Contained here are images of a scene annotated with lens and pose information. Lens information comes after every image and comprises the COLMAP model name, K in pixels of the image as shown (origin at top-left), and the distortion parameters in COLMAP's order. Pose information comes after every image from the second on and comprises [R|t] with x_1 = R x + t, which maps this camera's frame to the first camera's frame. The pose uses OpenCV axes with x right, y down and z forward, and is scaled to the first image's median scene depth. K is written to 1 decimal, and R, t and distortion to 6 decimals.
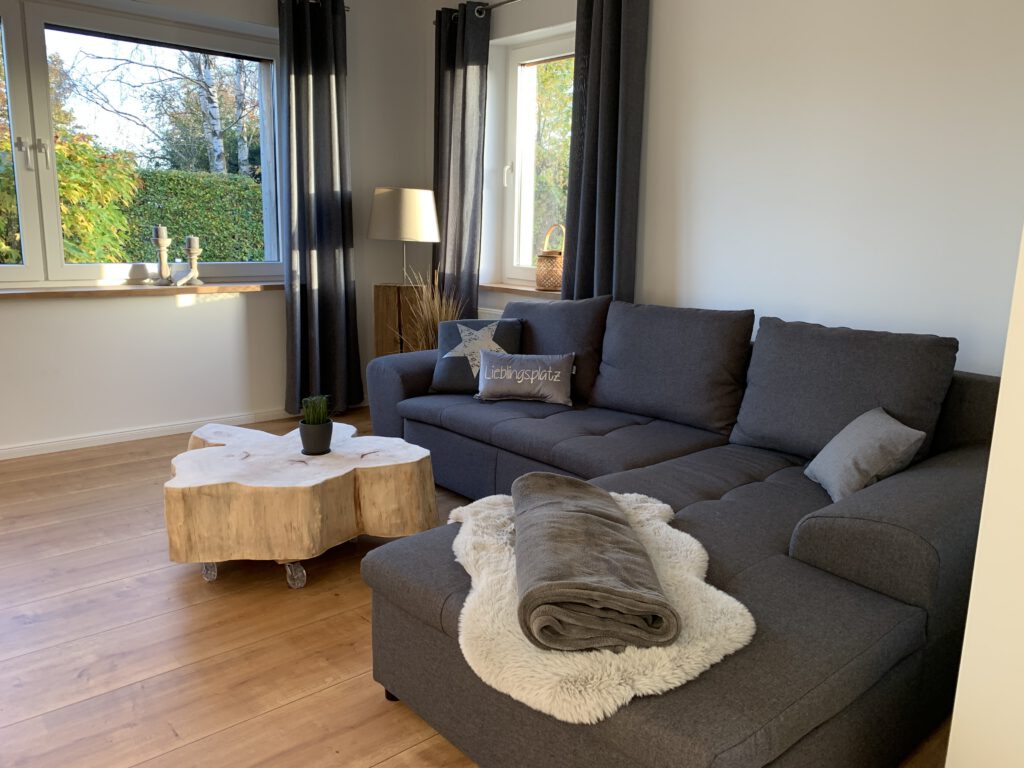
lens RADIAL K [[773.9, 0, 511.5], [0, 773.9, 372.6], [0, 0, 1]] dist [0.002297, 0.000753]
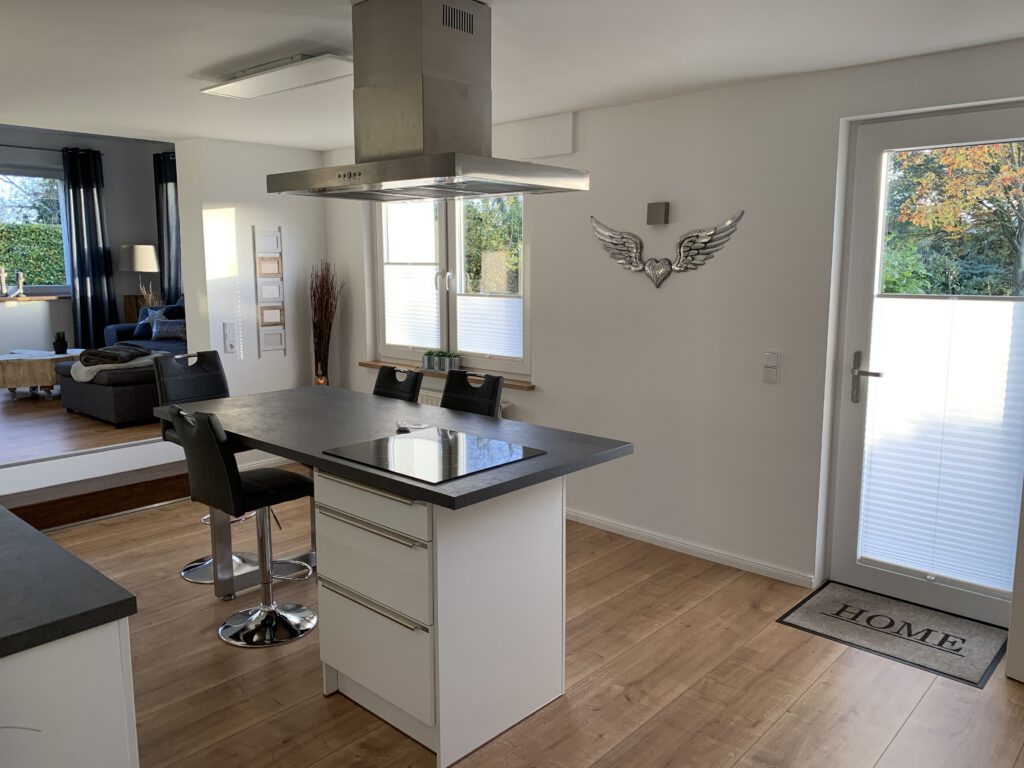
lens RADIAL K [[774.0, 0, 516.3], [0, 774.0, 370.2], [0, 0, 1]] dist [0.013410, -0.012161]
pose [[0.991599, -0.041933, 0.122367, 0.998352], [0.047751, 0.997845, -0.045004, 0.376619], [-0.120216, 0.050469, 0.991464, -1.852296]]
